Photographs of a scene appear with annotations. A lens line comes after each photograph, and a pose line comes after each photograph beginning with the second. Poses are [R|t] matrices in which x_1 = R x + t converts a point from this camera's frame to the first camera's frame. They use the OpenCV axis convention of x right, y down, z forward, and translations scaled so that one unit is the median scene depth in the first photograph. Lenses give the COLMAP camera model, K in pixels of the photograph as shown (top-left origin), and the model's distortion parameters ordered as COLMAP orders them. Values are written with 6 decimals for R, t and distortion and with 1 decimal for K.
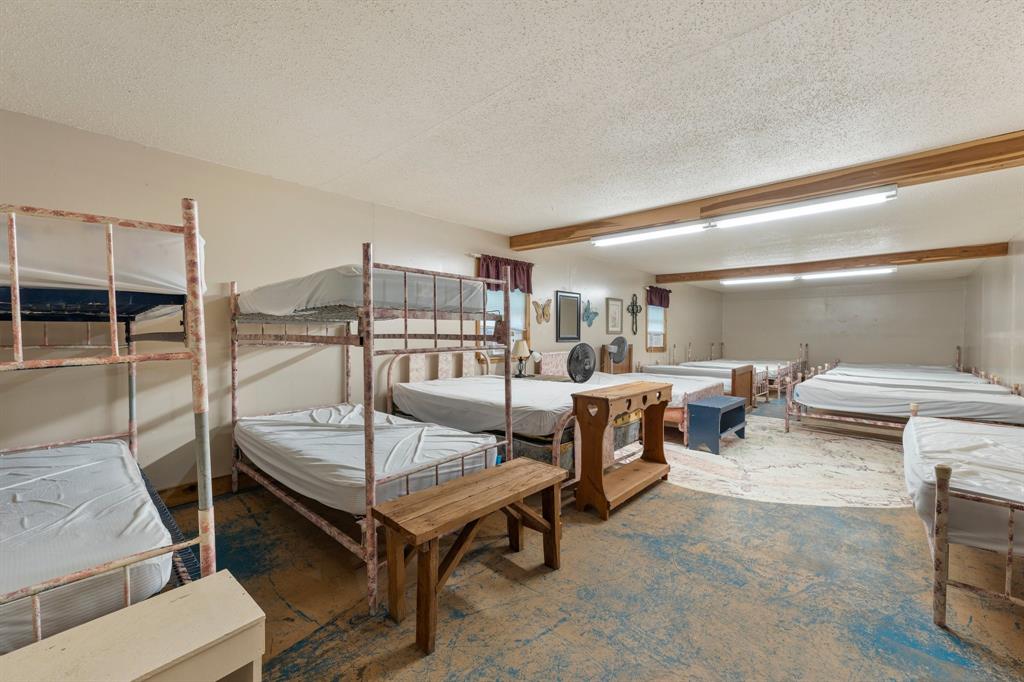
lens RADIAL K [[407.8, 0, 512.0], [0, 407.8, 341.0], [0, 0, 1]] dist [0.000874, 0.000231]
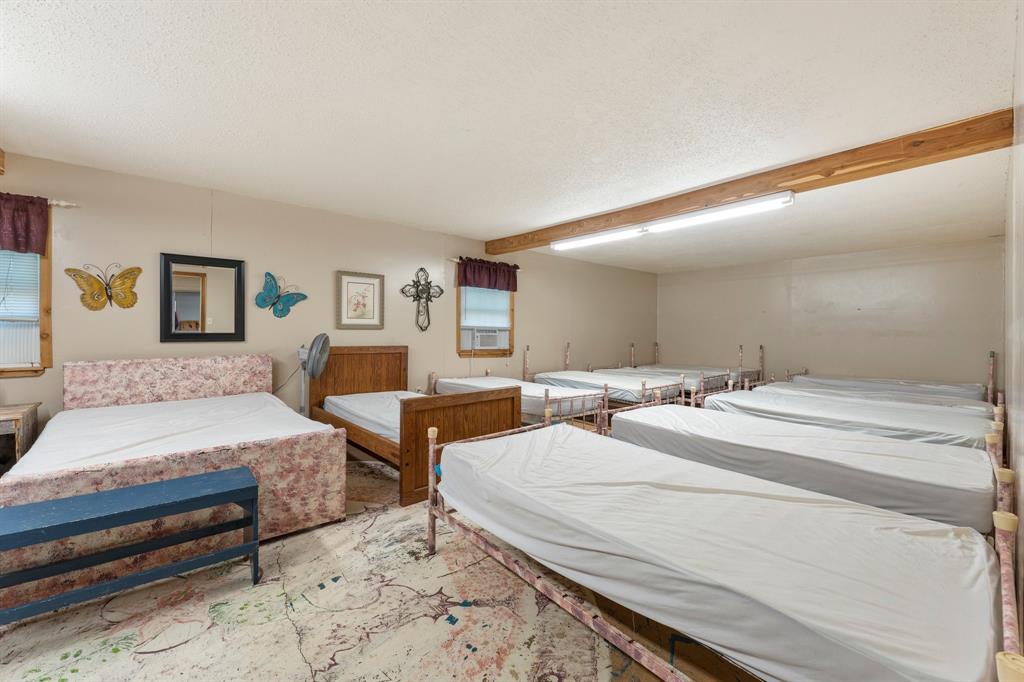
lens RADIAL K [[412.1, 0, 514.0], [0, 412.1, 336.7], [0, 0, 1]] dist [0.002338, -0.000084]
pose [[0.995135, 0.003118, -0.098473, 0.509319], [-0.003639, 0.999980, -0.005114, -0.003063], [0.098455, 0.005447, 0.995127, 0.360991]]
